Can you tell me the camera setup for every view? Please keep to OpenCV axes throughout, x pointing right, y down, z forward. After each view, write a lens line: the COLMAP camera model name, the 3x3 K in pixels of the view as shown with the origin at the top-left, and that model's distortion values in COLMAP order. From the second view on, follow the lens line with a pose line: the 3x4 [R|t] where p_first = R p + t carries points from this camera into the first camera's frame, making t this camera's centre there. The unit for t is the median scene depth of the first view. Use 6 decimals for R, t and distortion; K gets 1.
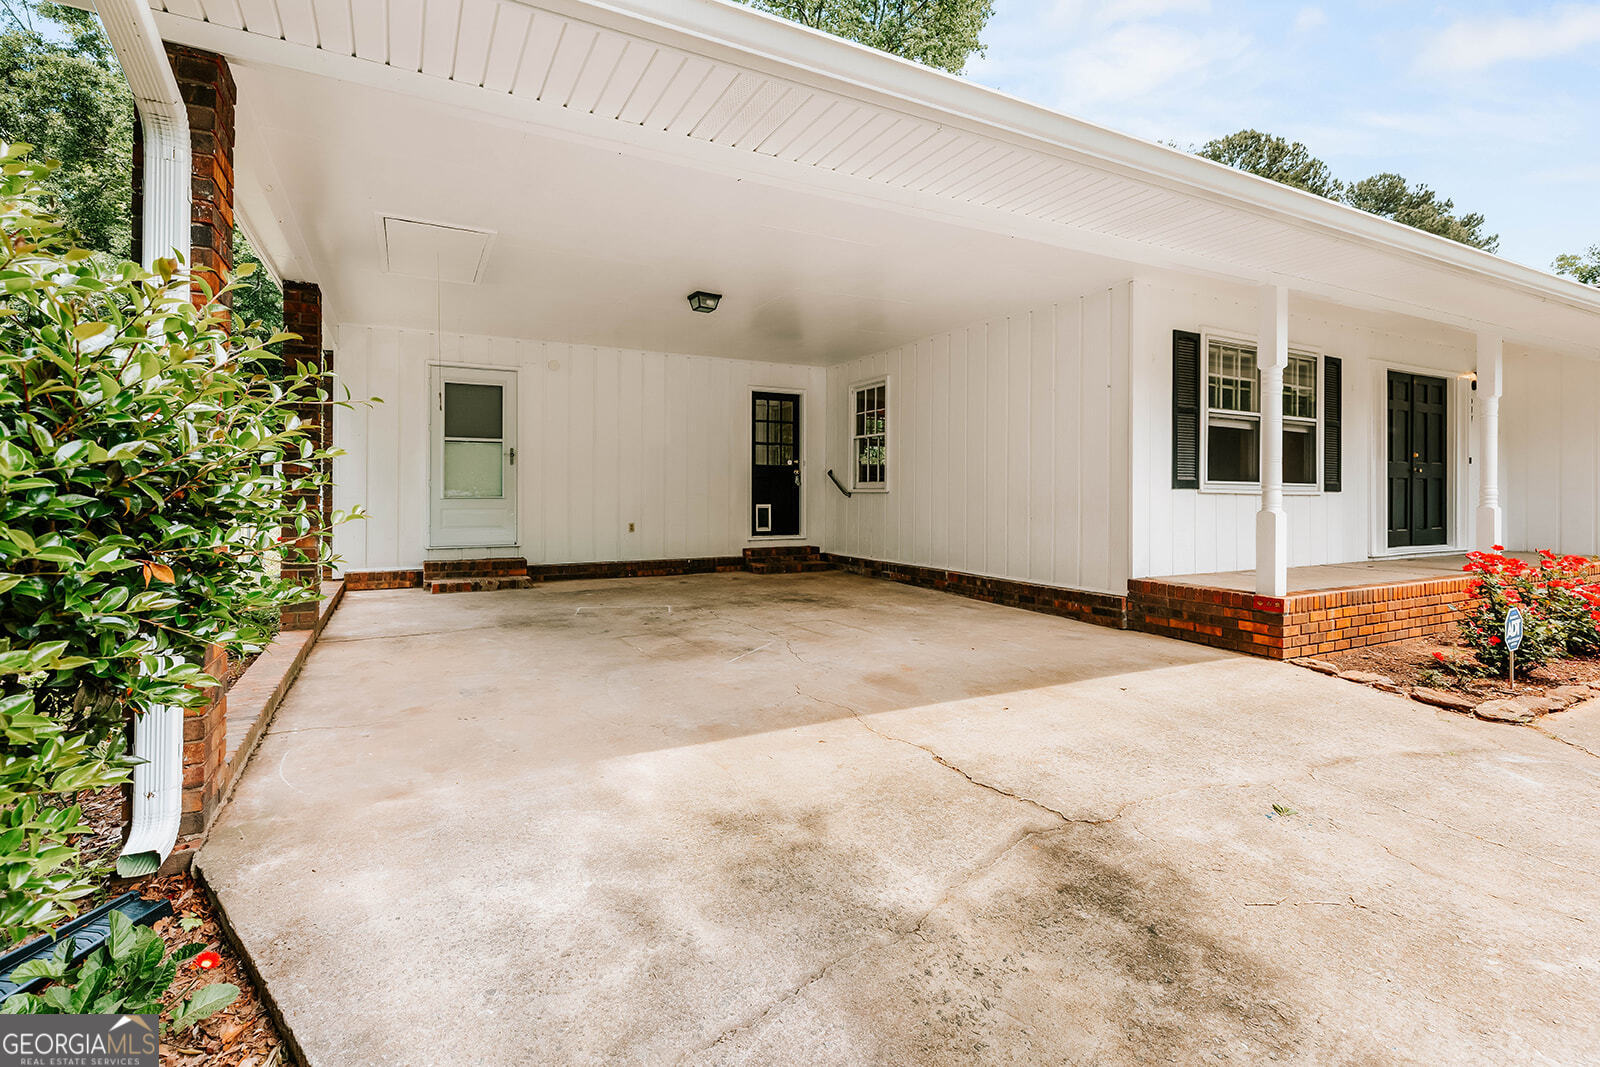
lens RADIAL K [[743.3, 0, 767.1], [0, 743.3, 488.9], [0, 0, 1]] dist [0.008466, -0.001656]
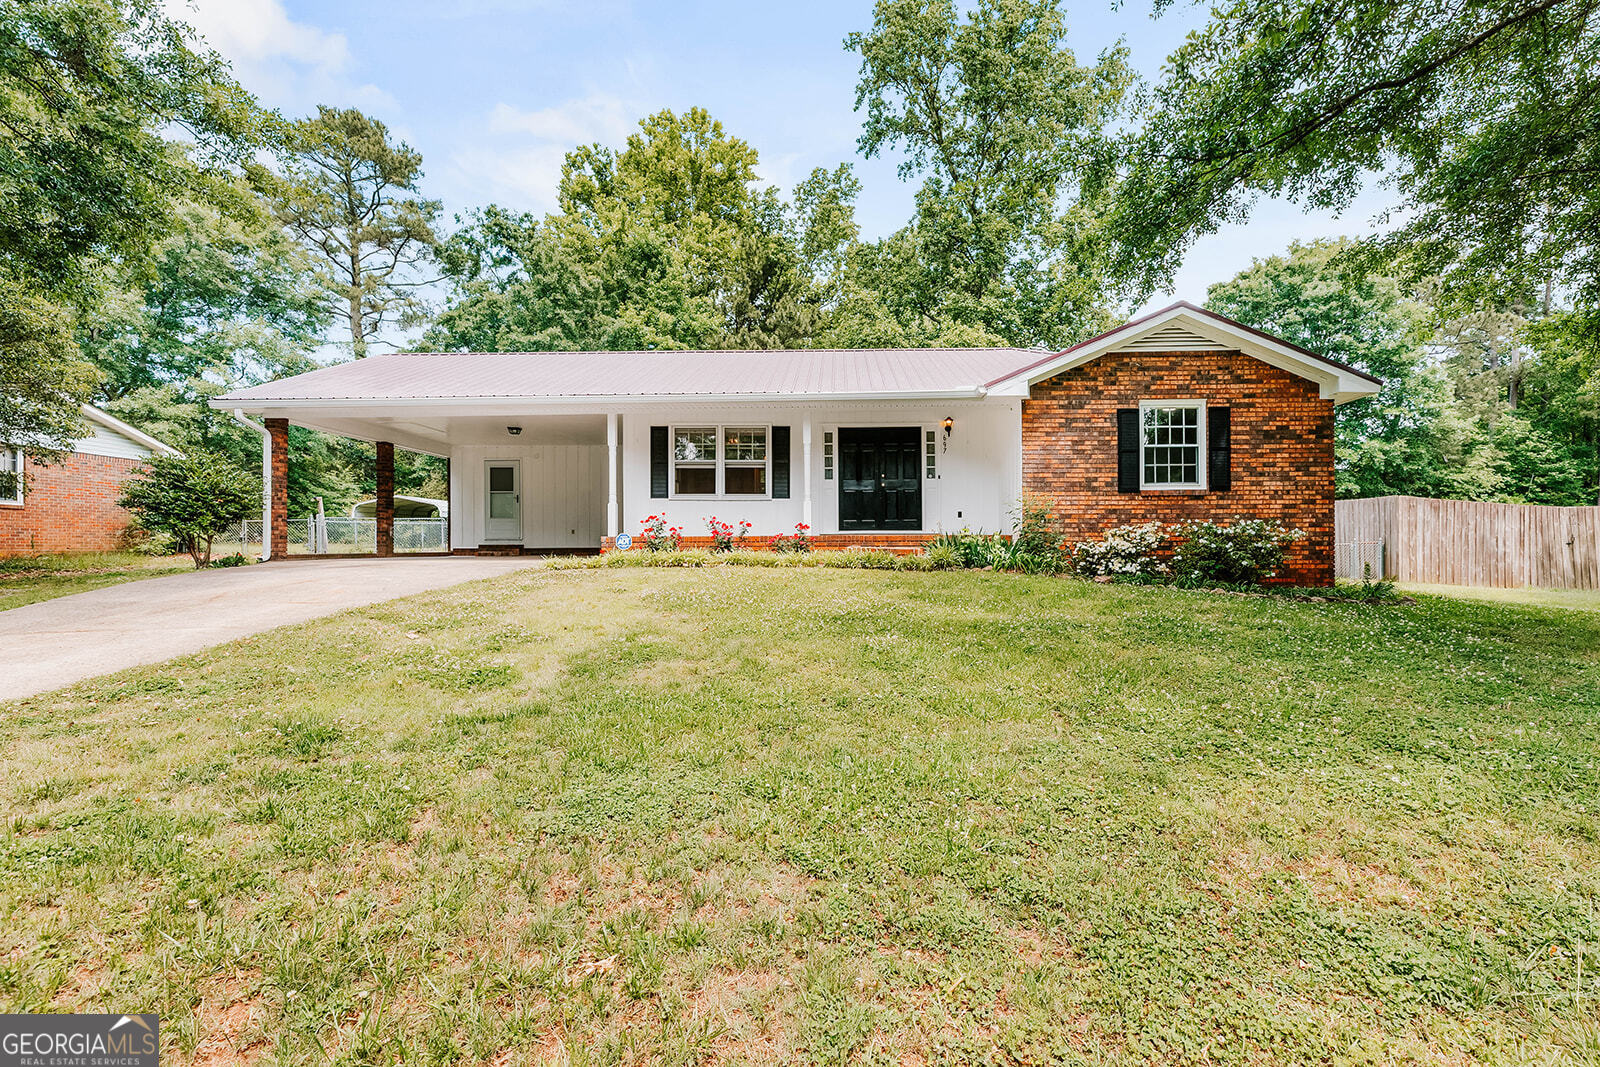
lens RADIAL K [[743.3, 0, 812.9], [0, 743.3, 567.0], [0, 0, 1]] dist [0.008466, -0.001656]
pose [[0.876744, 0.002557, -0.480951, 1.627230], [0.010309, 0.999656, 0.024108, 0.125066], [0.480847, -0.026095, 0.876416, -0.573848]]
